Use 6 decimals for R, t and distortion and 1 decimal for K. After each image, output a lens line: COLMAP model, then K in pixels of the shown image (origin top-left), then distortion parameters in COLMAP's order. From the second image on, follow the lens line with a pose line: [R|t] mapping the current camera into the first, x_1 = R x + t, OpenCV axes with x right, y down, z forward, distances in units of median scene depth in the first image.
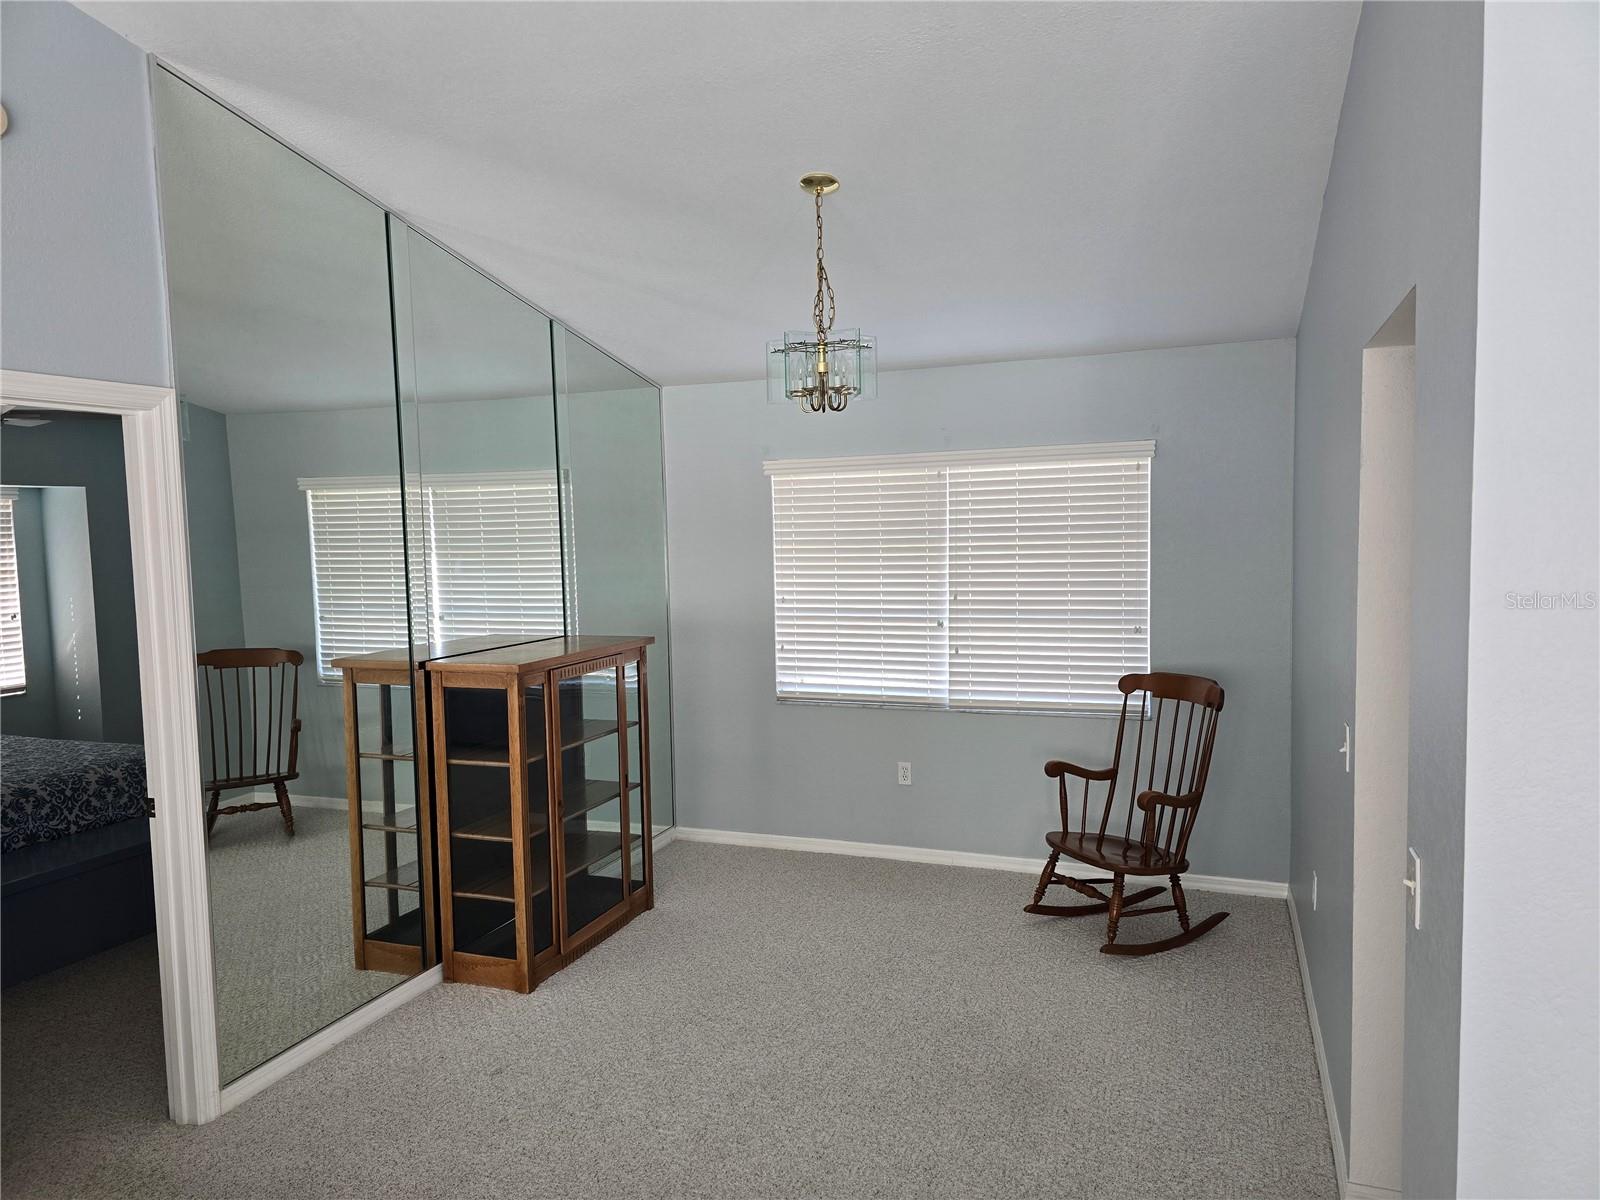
lens RADIAL K [[1056.8, 0, 814.5], [0, 1056.8, 596.8], [0, 0, 1]] dist [0.033771, -0.020047]
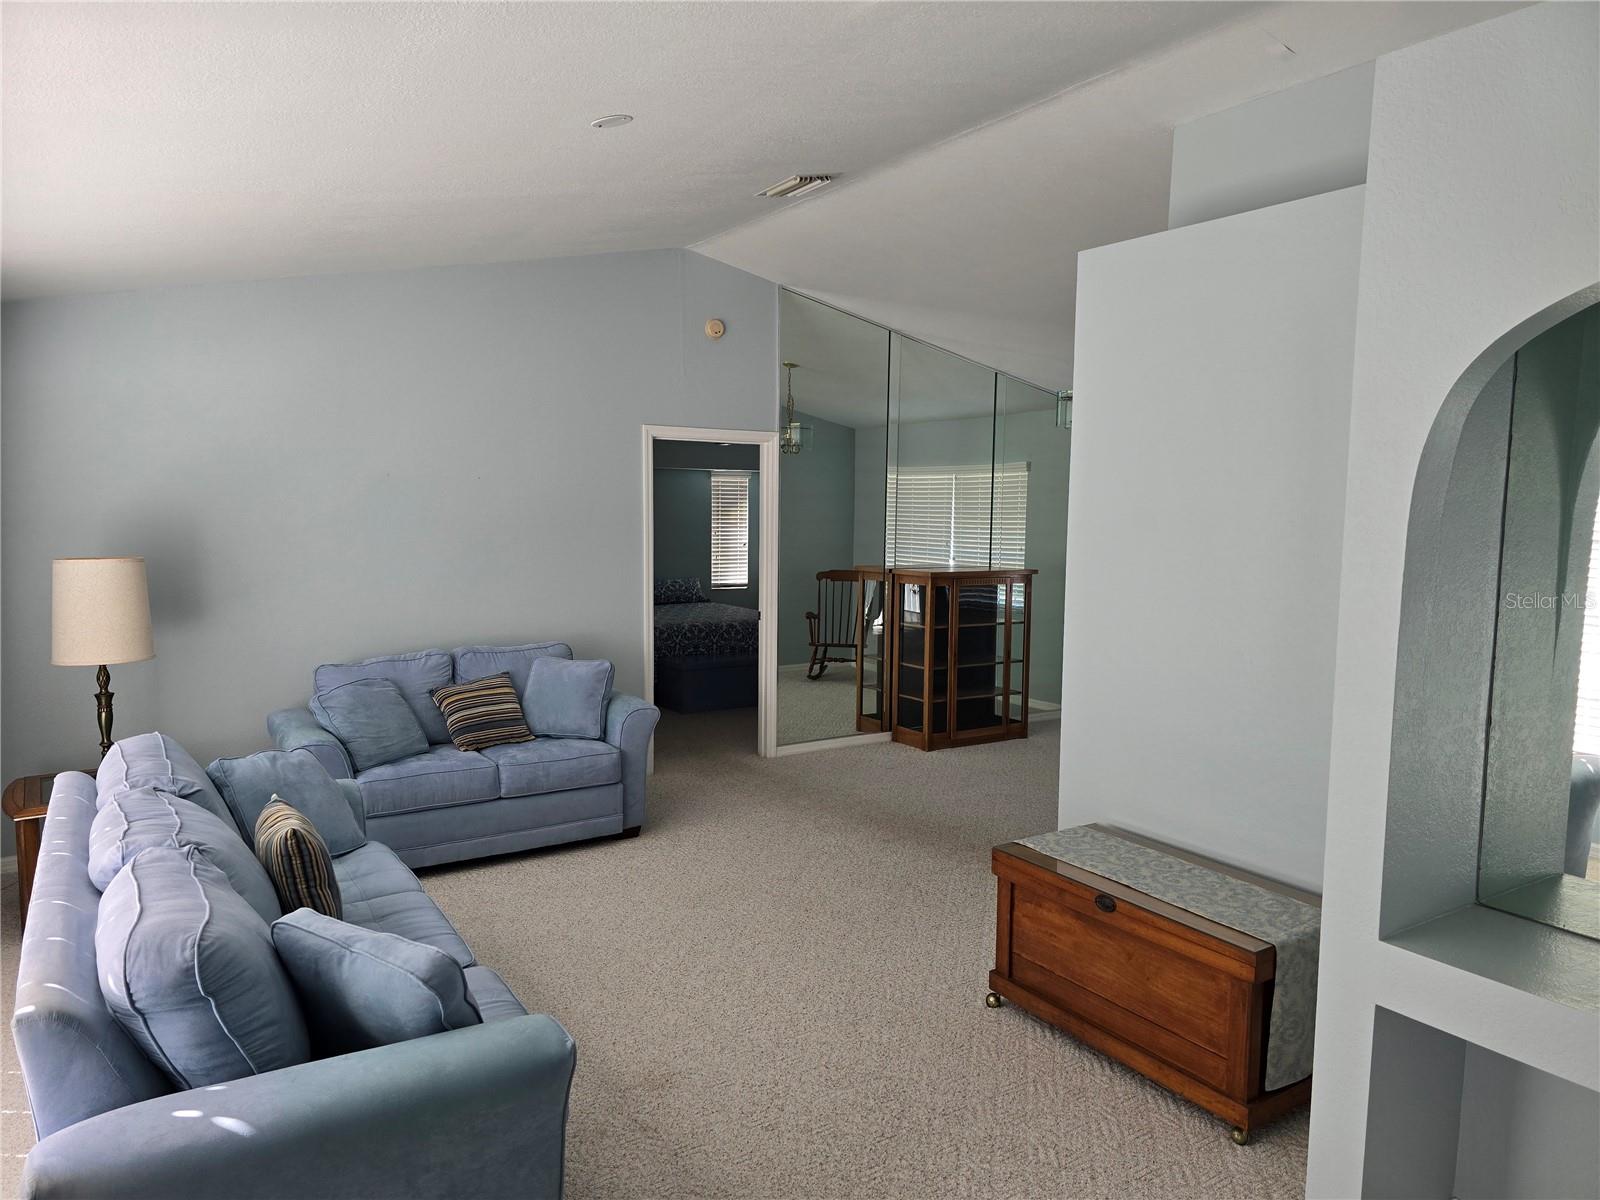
lens RADIAL K [[1056.8, 0, 797.1], [0, 1056.8, 605.3], [0, 0, 1]] dist [0.033771, -0.020047]
pose [[0.802797, 0.082477, -0.590521, 0.569388], [-0.068050, 0.996589, 0.046680, 0.047343], [0.592357, 0.002711, 0.805671, -0.565761]]
